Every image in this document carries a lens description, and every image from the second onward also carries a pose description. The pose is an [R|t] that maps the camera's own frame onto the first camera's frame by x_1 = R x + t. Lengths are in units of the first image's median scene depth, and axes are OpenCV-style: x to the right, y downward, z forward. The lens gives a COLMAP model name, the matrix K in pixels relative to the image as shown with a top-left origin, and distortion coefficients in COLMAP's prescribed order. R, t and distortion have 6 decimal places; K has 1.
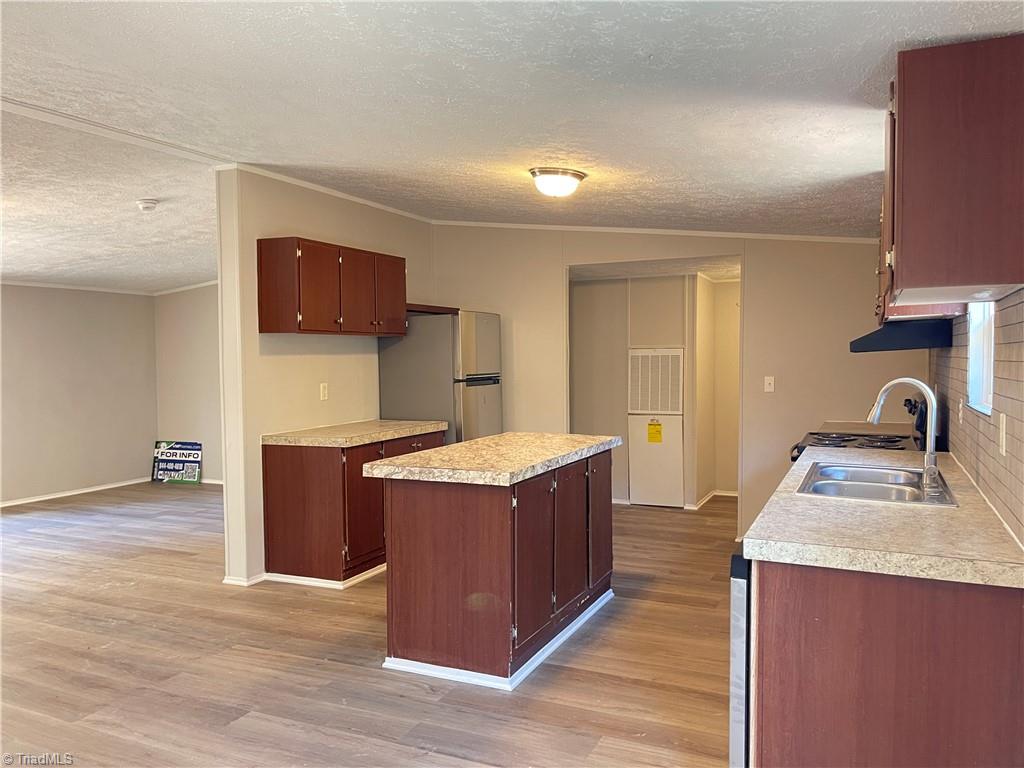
lens RADIAL K [[762.8, 0, 513.5], [0, 762.8, 397.4], [0, 0, 1]] dist [0.005417, -0.002098]
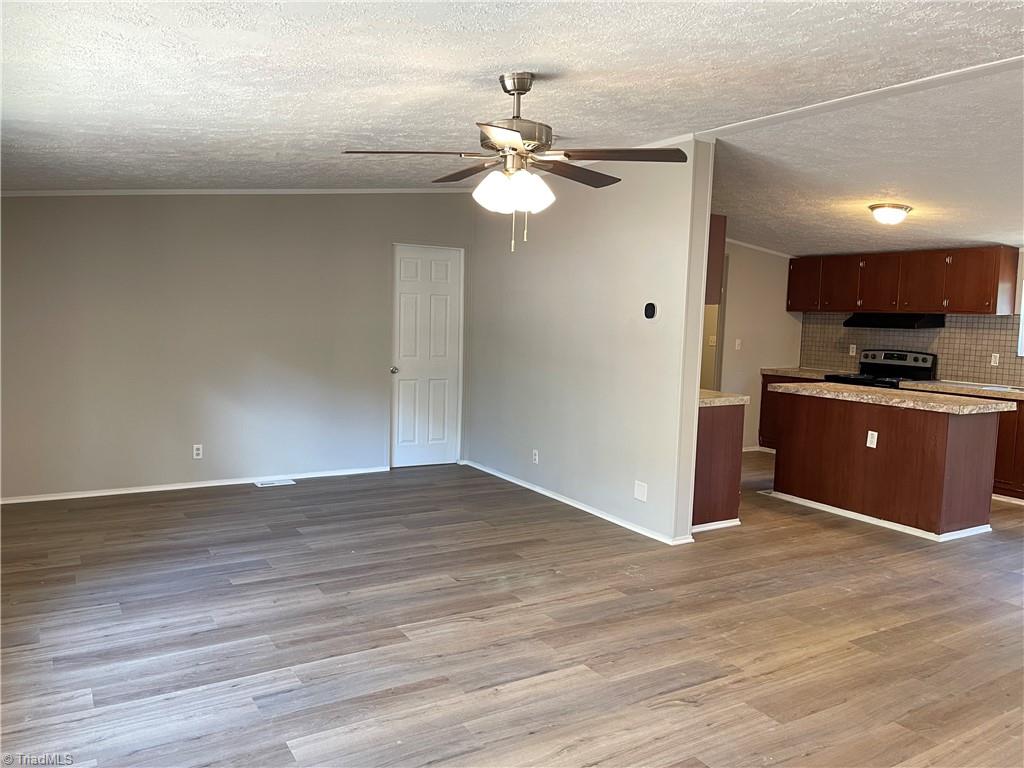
lens RADIAL K [[779.5, 0, 512.0], [0, 779.5, 384.0], [0, 0, 1]] dist [0.005159, -0.001899]
pose [[0.560164, -0.040889, 0.827372, -1.501891], [0.002219, 0.998852, 0.047861, -0.019006], [-0.828379, -0.024974, 0.559611, 0.684654]]
